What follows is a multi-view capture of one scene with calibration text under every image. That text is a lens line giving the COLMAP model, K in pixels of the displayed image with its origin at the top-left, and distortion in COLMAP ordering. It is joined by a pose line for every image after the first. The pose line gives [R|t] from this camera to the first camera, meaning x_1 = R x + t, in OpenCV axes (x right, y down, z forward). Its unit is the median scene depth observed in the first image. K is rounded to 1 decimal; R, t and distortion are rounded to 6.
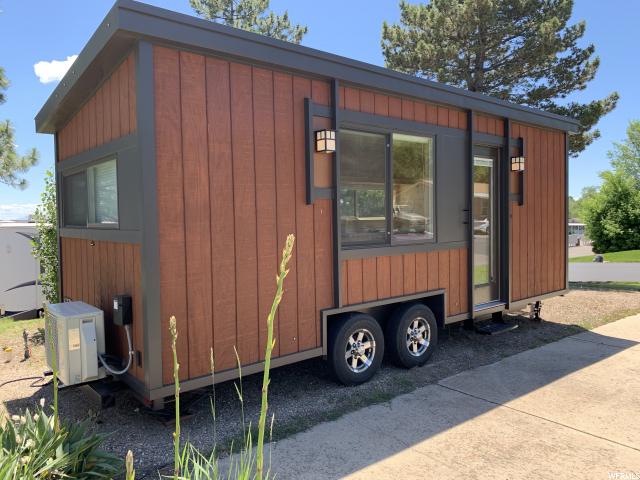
lens RADIAL K [[488.6, 0, 313.9], [0, 488.6, 235.3], [0, 0, 1]] dist [0.024890, -0.037119]
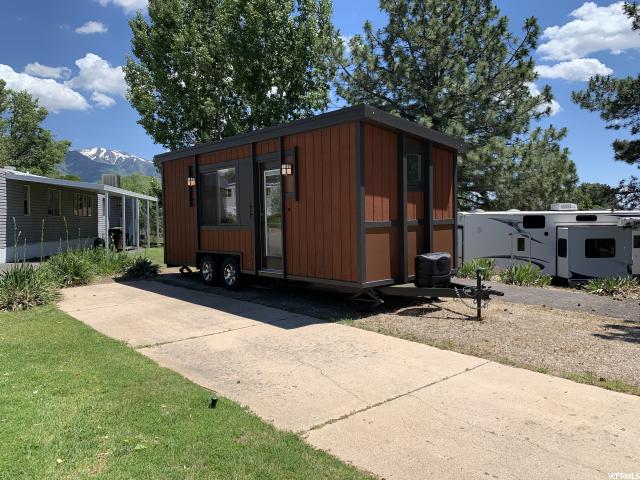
lens RADIAL K [[488.6, 0, 320.1], [0, 488.6, 241.8], [0, 0, 1]] dist [0.024890, -0.037119]
pose [[0.045501, 0.062886, -0.996983, 2.556096], [-0.020264, 0.997869, 0.062017, -0.053267], [0.998759, 0.017381, 0.046679, 1.527262]]
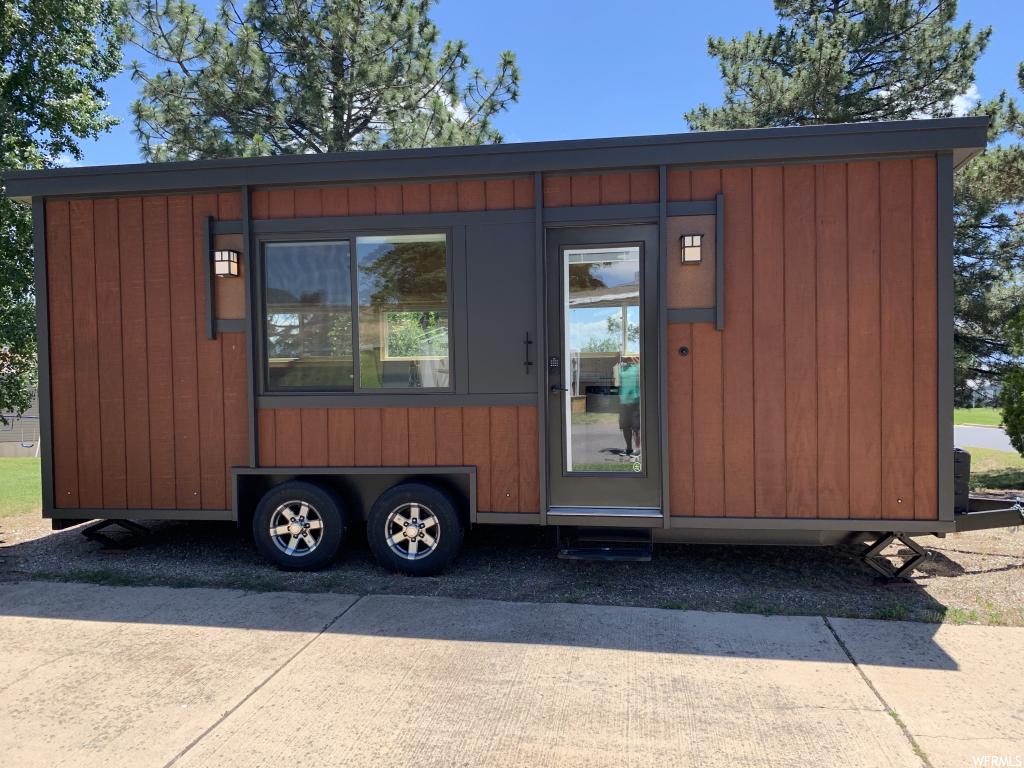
lens RADIAL K [[781.8, 0, 504.0], [0, 781.8, 381.1], [0, 0, 1]] dist [0.024890, -0.037119]
pose [[0.666321, 0.027586, -0.745154, 1.335773], [-0.022317, 0.999606, 0.017050, -0.025717], [0.745331, 0.005269, 0.666674, 0.458010]]
